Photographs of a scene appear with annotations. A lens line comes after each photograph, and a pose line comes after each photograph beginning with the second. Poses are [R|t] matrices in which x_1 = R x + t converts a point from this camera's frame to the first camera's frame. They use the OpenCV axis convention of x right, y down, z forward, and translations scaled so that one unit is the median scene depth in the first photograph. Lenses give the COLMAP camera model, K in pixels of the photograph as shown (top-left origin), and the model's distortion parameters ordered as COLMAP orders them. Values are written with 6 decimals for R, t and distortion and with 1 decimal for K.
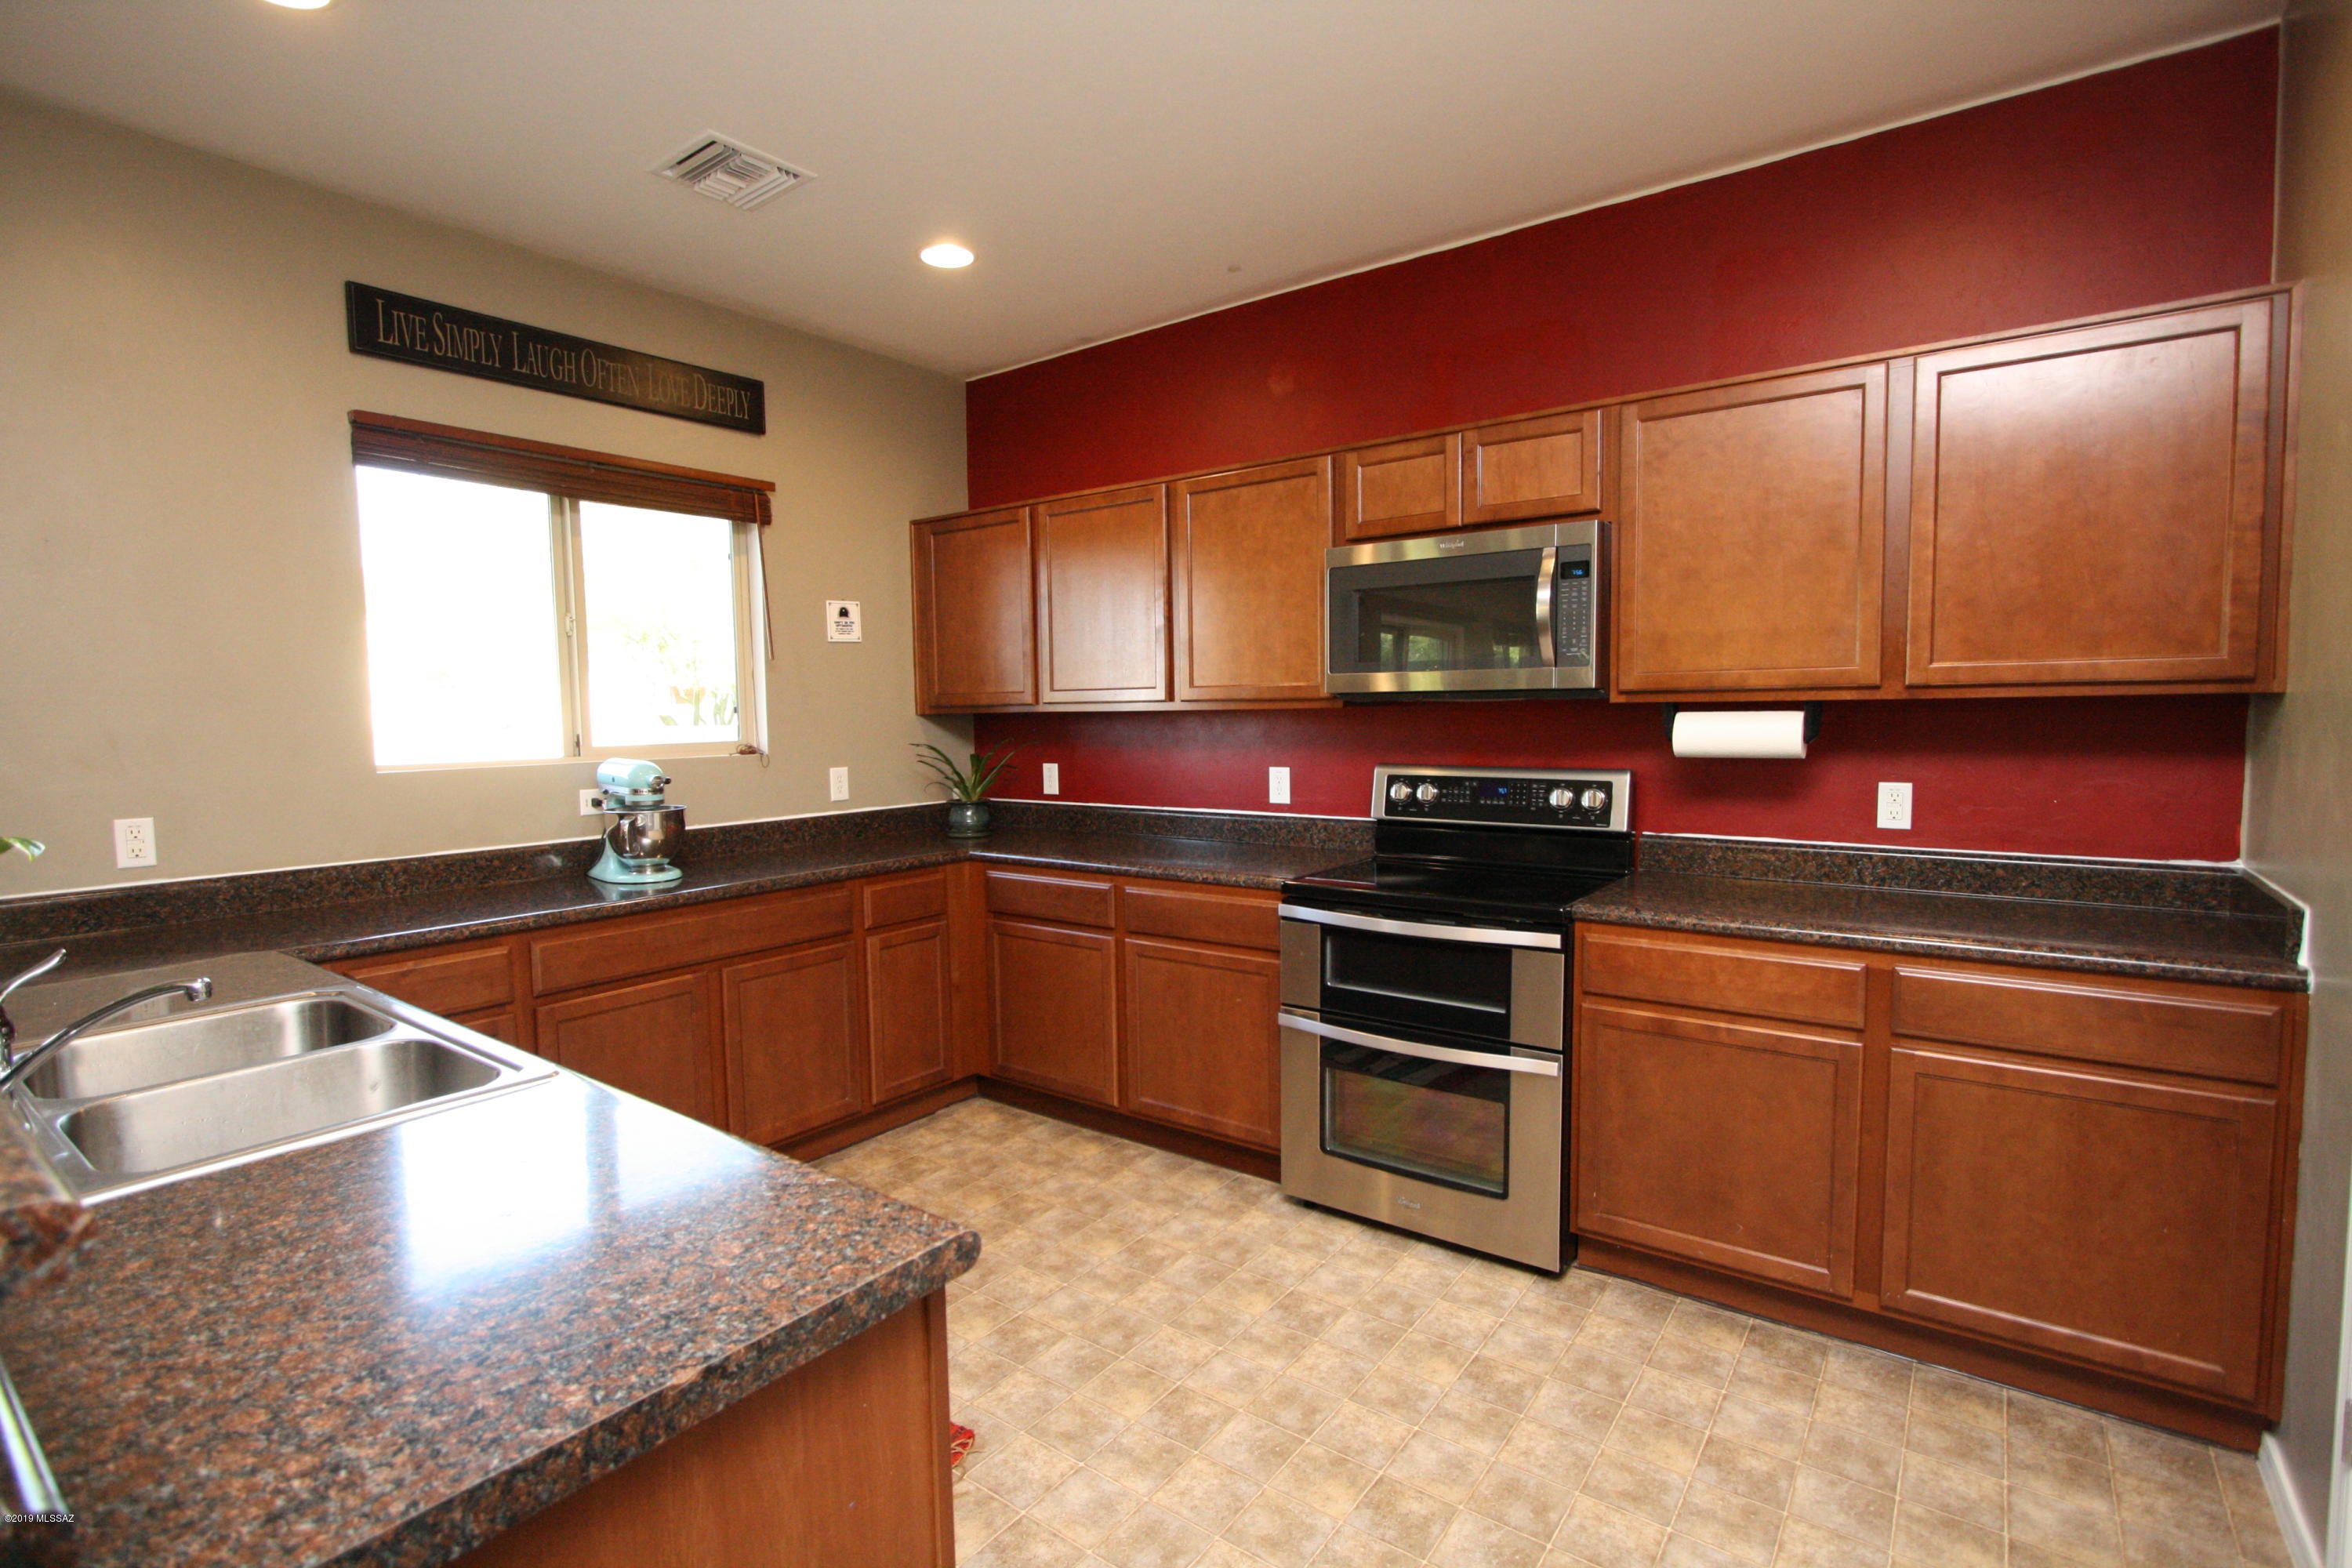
lens RADIAL K [[1110.9, 0, 1158.4], [0, 1110.9, 803.0], [0, 0, 1]] dist [0.001419, 0.005347]
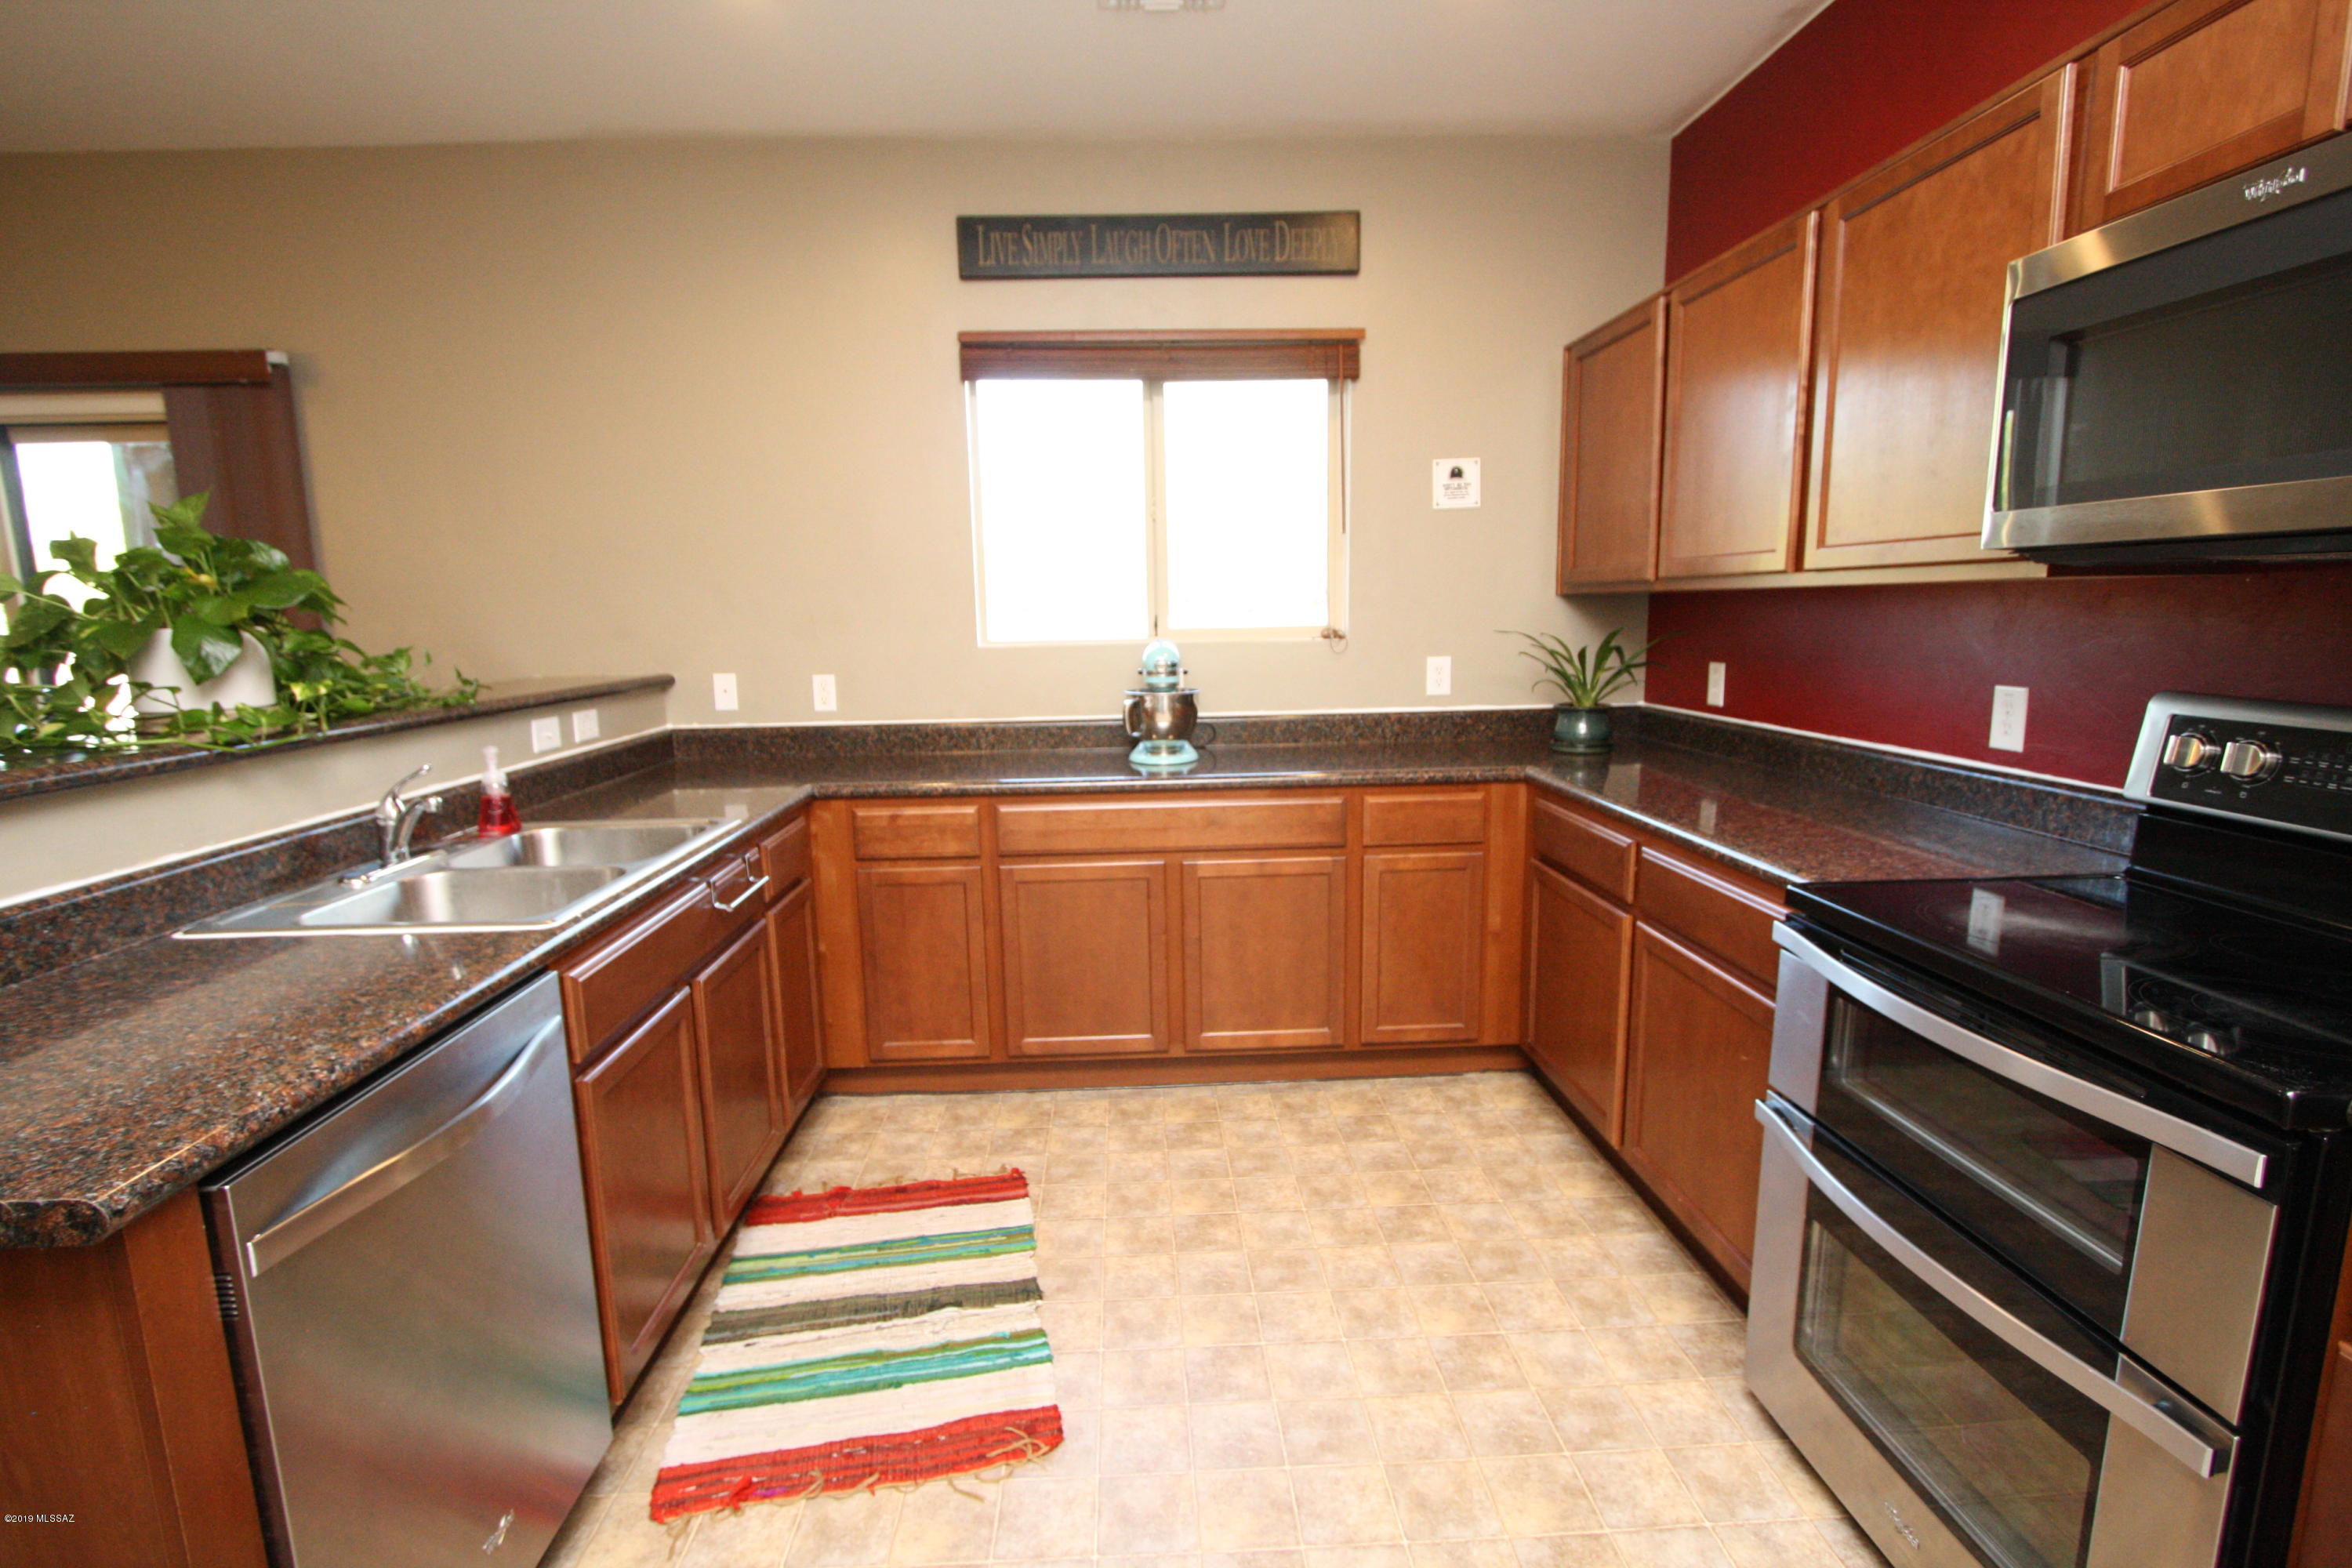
lens RADIAL K [[1110.9, 0, 1179.0], [0, 1110.9, 792.1], [0, 0, 1]] dist [0.001419, 0.005347]
pose [[0.643092, 0.130473, -0.754592, 0.297366], [-0.056863, 0.990794, 0.122854, -0.026724], [0.763675, -0.036098, 0.644591, 0.335932]]
